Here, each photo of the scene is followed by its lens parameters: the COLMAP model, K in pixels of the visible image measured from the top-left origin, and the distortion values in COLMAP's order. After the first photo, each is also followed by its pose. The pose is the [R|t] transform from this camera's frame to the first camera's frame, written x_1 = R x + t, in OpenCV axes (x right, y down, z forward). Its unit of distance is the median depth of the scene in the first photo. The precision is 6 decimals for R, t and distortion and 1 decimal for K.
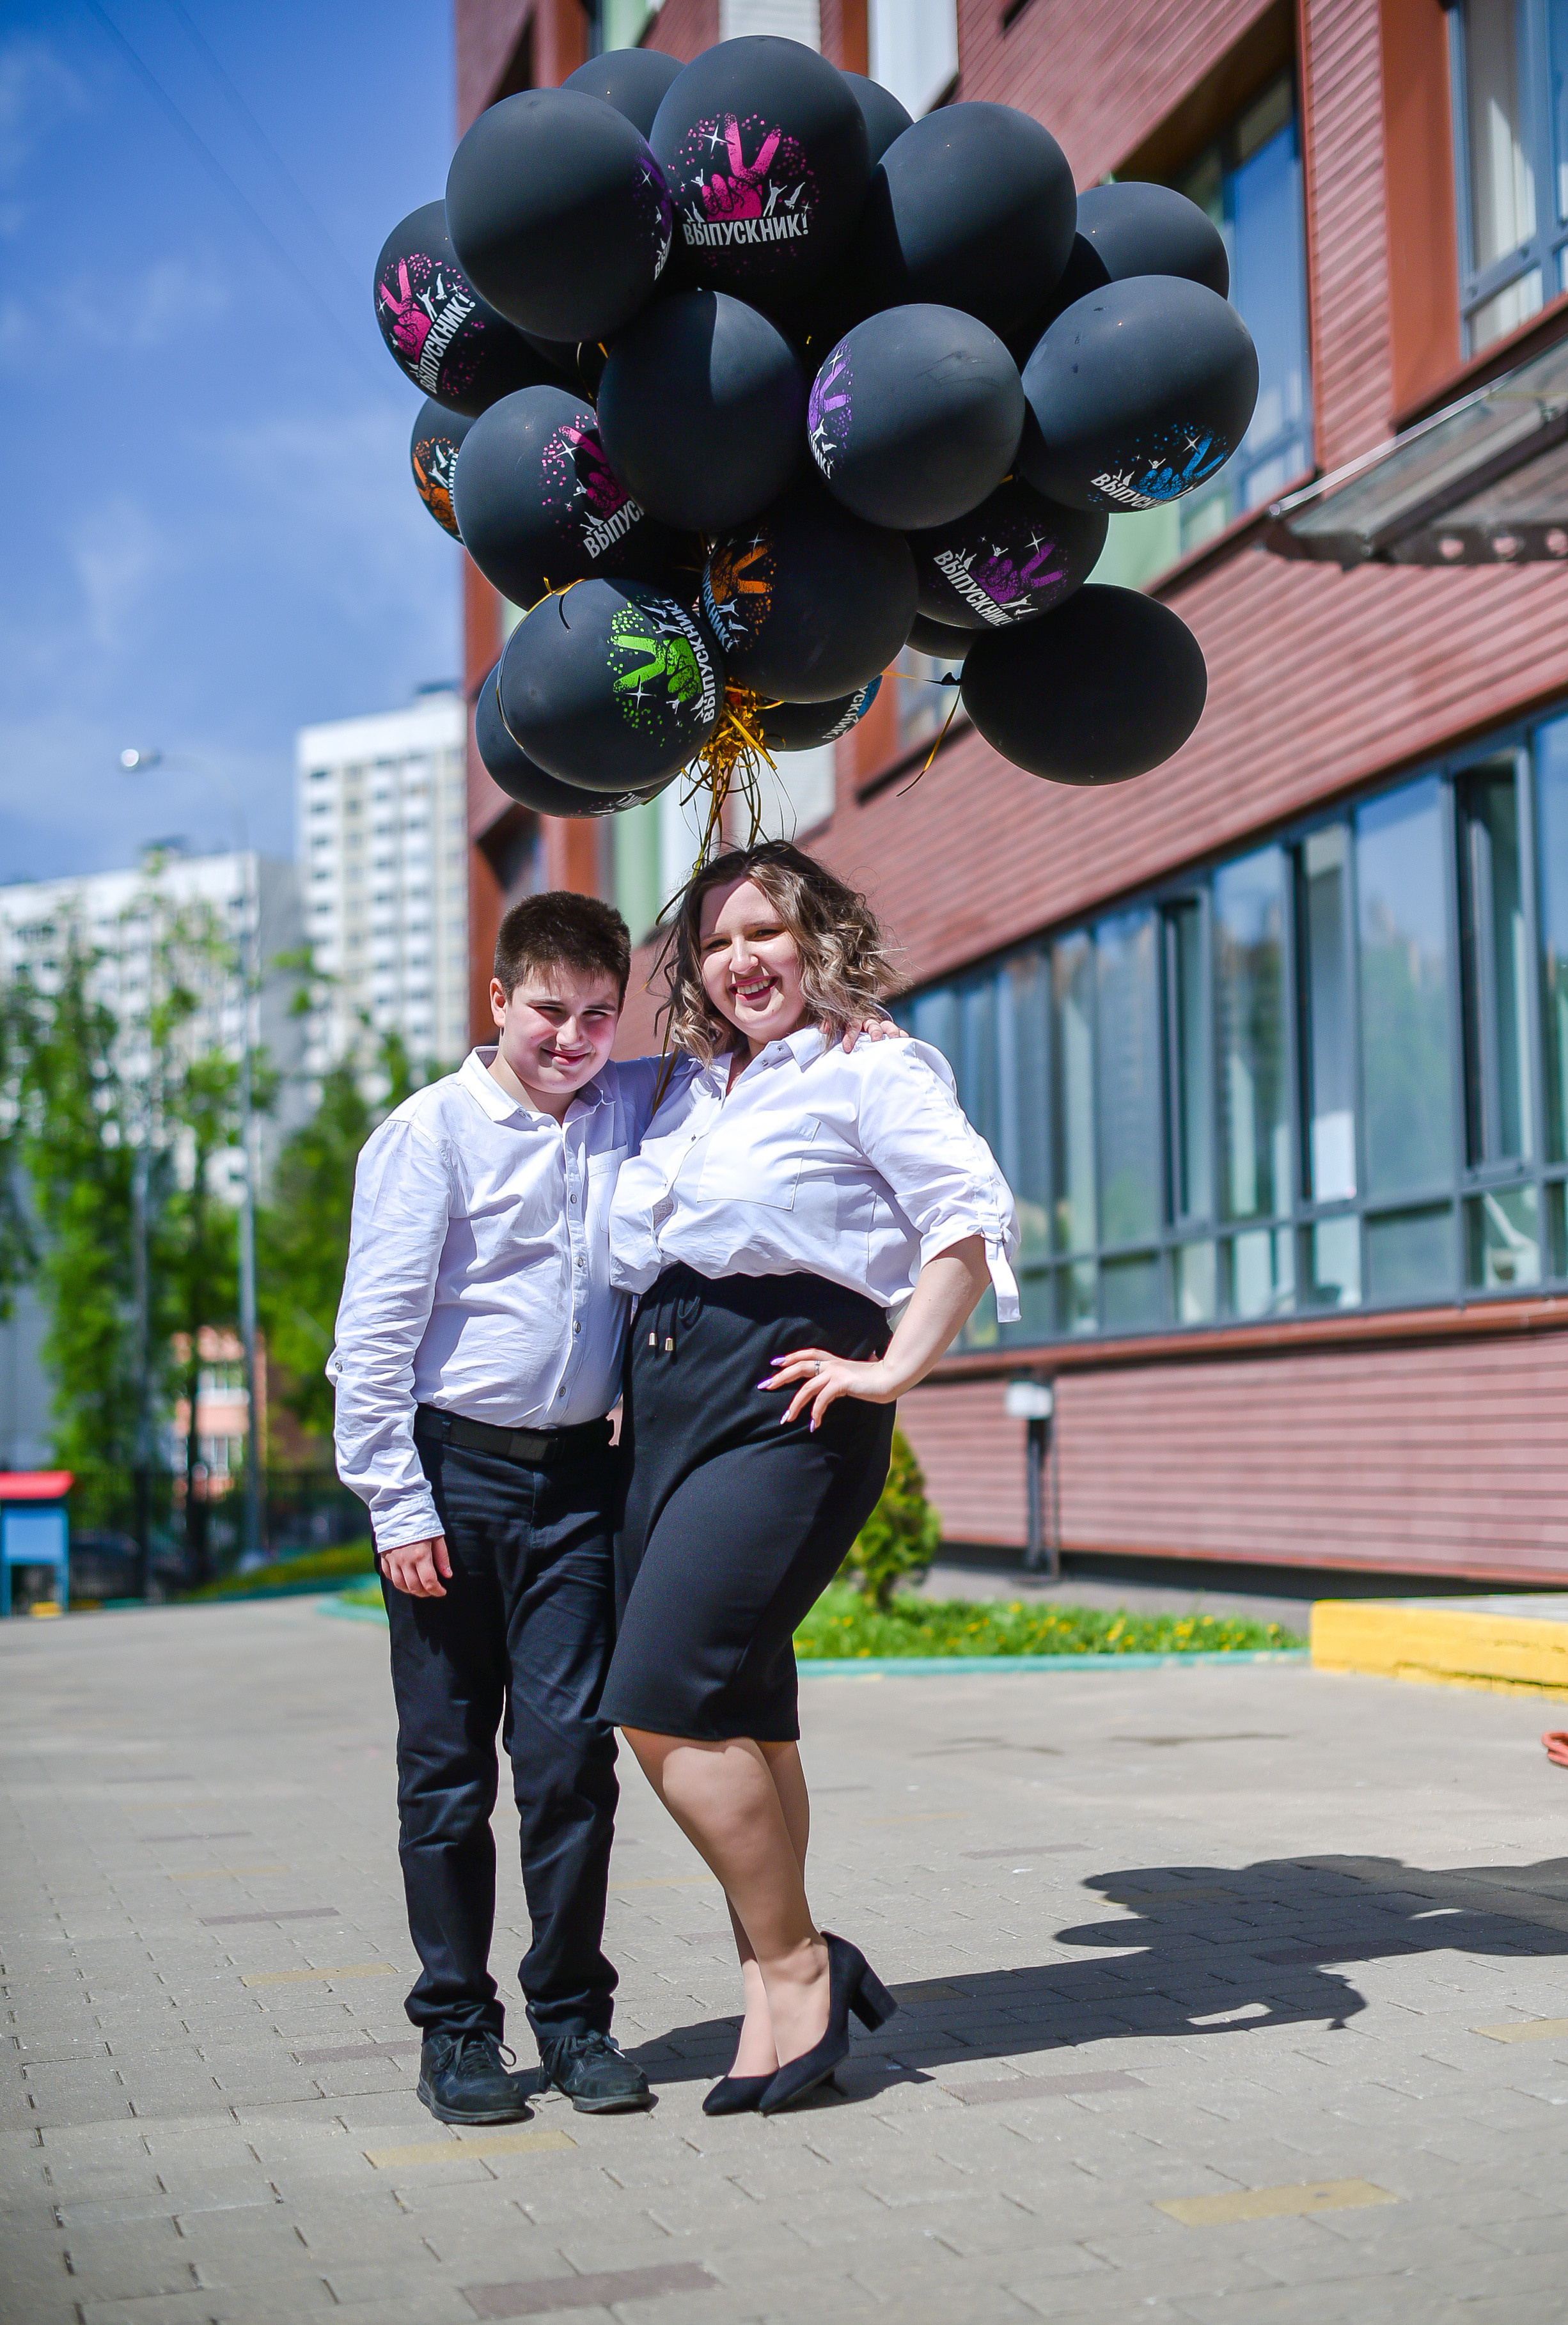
lens RADIAL K [[3269.0, 0, 784.0], [0, 3269.0, 1162.5], [0, 0, 1]] dist [0.013010, 0.067978]
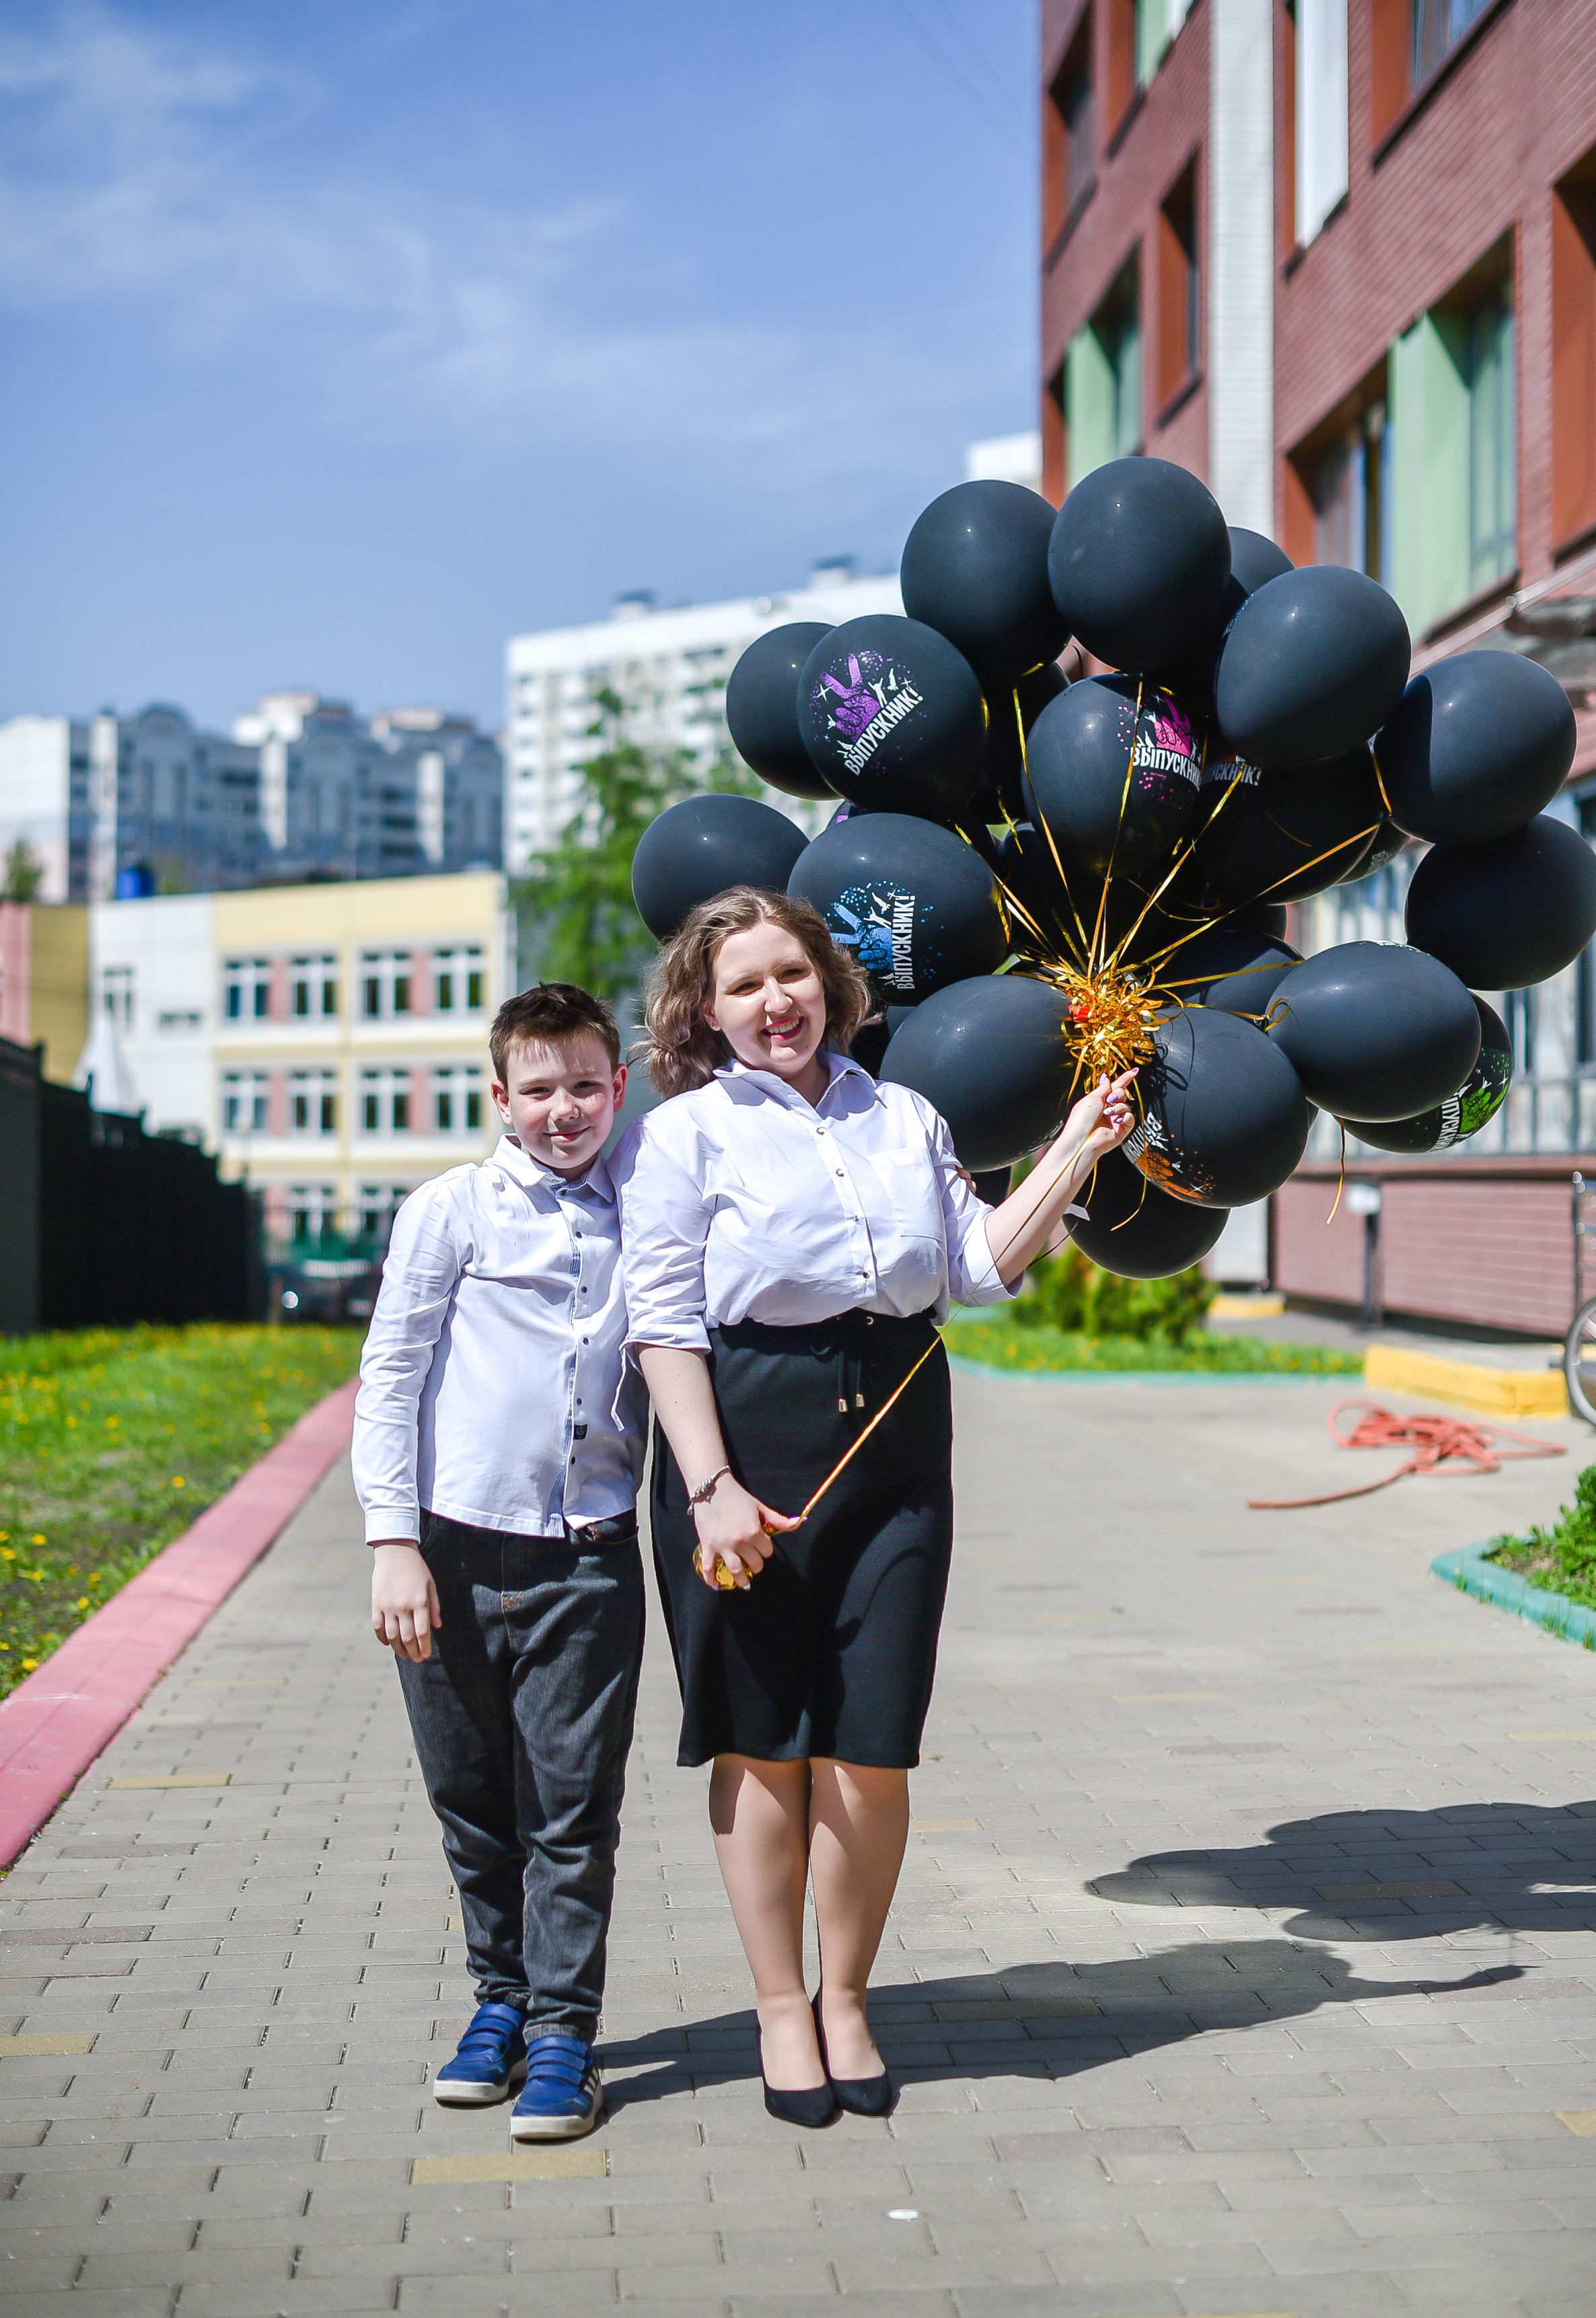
lens RADIAL K [[3433.8, 0, 801.3], [0, 3433.8, 1123.6], [0, 0, 1]] dist [-0.004439, -0.010323]
pose [[0.980447, 0.020304, -0.195734, 0.112644], [-0.006253, 0.997375, 0.072136, -0.055458], [0.196685, -0.069502, 0.978000, -0.410021]]
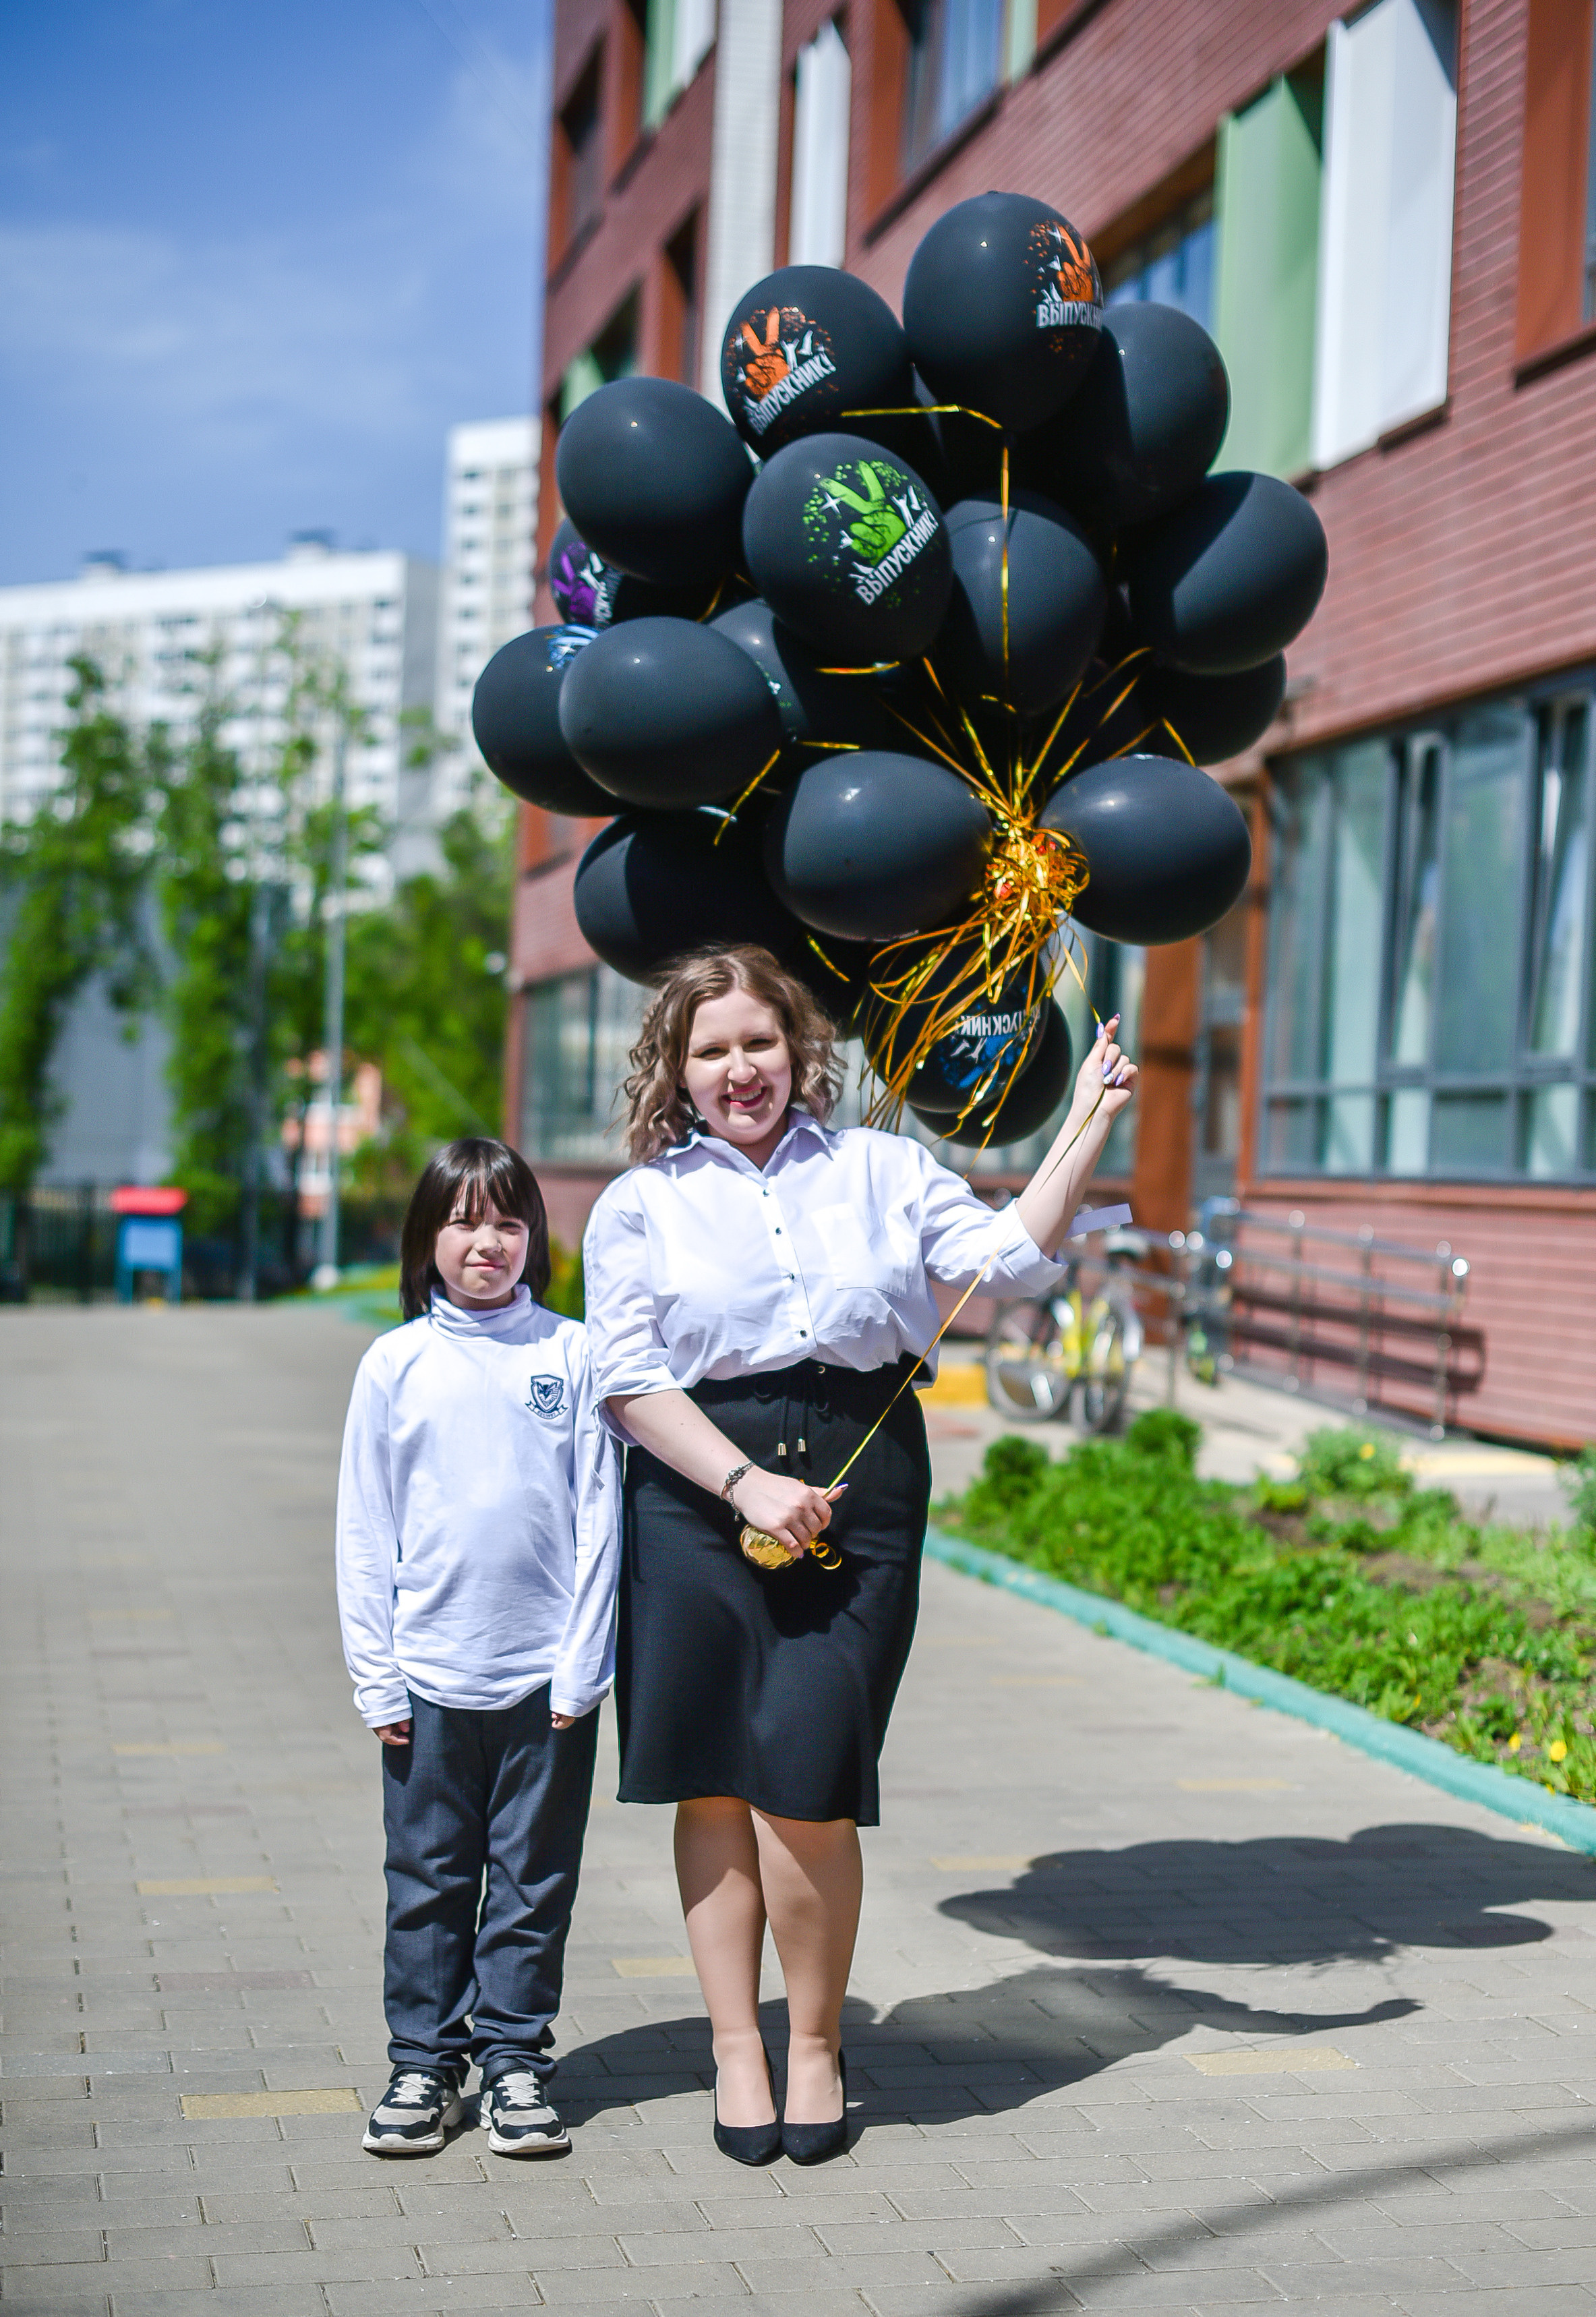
lens RADIAL K [[3430.8, 0, 794.7], [0, 3430.8, 1237.1], [0, 0, 1]] dist [-0.003957, 0.014170]
pose [[0.997258, 0.063152, -0.038580, 0.114307], [-0.058891, 0.992930, 0.103062, -0.066300], [0.044816, -0.100507, 0.993926, -0.500117]]
